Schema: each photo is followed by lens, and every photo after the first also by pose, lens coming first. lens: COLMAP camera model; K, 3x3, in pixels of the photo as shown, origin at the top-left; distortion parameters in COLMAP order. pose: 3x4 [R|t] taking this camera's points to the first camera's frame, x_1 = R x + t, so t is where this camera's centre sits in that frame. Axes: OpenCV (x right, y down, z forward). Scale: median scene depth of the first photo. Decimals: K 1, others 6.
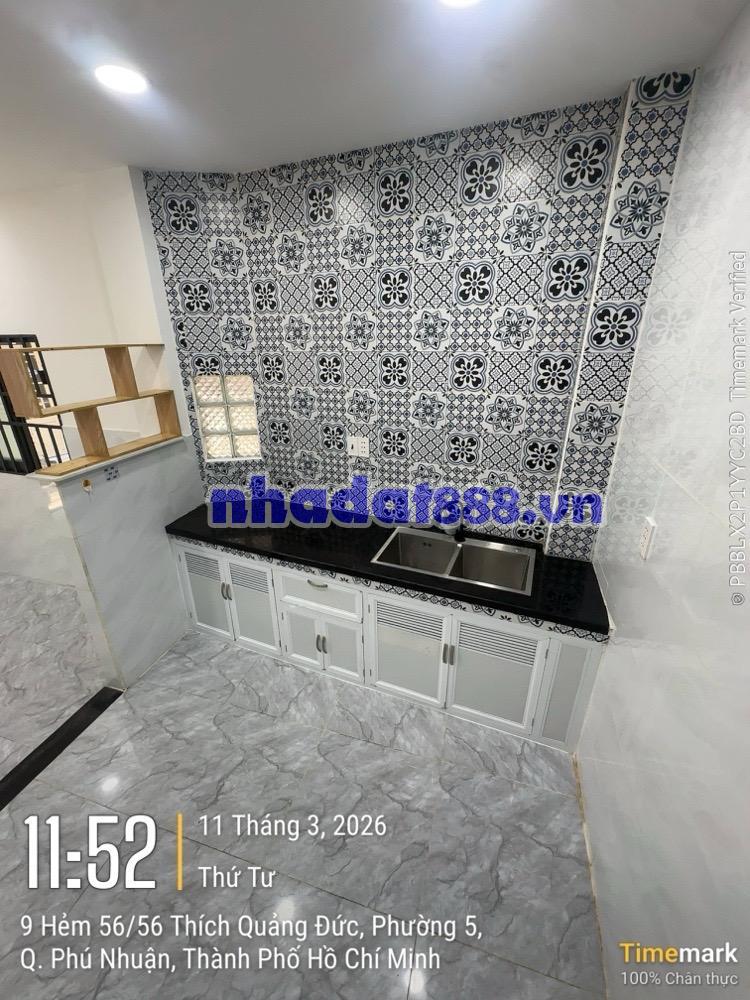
lens RADIAL K [[403.3, 0, 375.0], [0, 403.3, 500.0], [0, 0, 1]] dist [-0.002289, -0.000074]
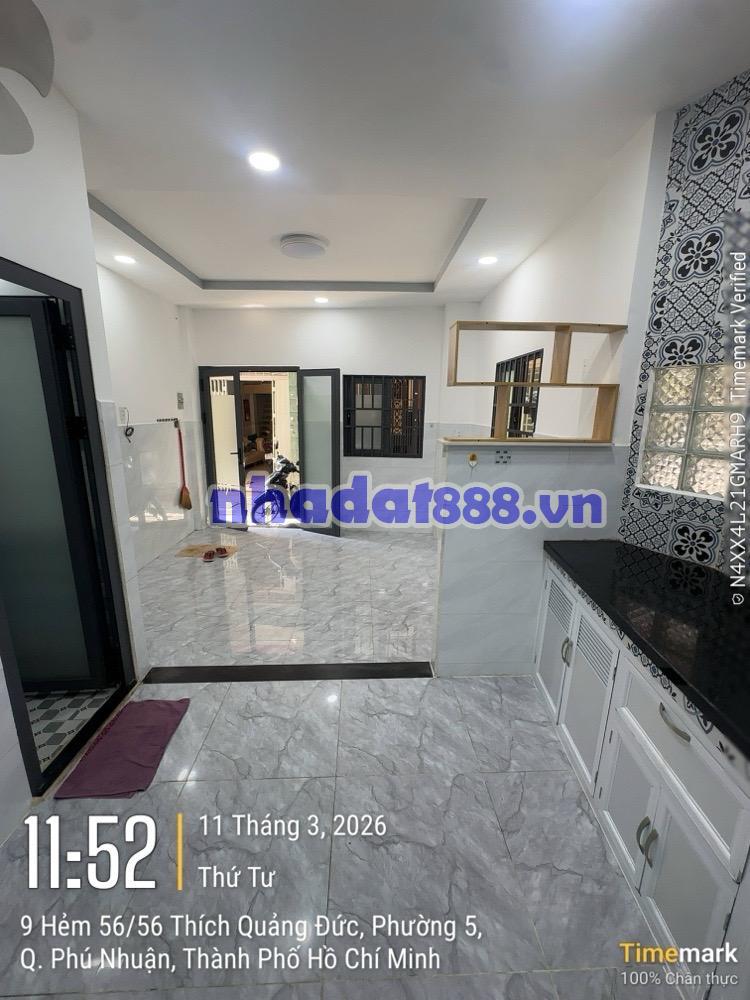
lens RADIAL K [[403.3, 0, 375.0], [0, 403.3, 500.0], [0, 0, 1]] dist [-0.002289, -0.000074]
pose [[0.313707, 0.223854, -0.922755, 0.124582], [-0.375847, 0.921714, 0.095826, 0.040202], [0.871967, 0.316754, 0.373283, 0.355489]]
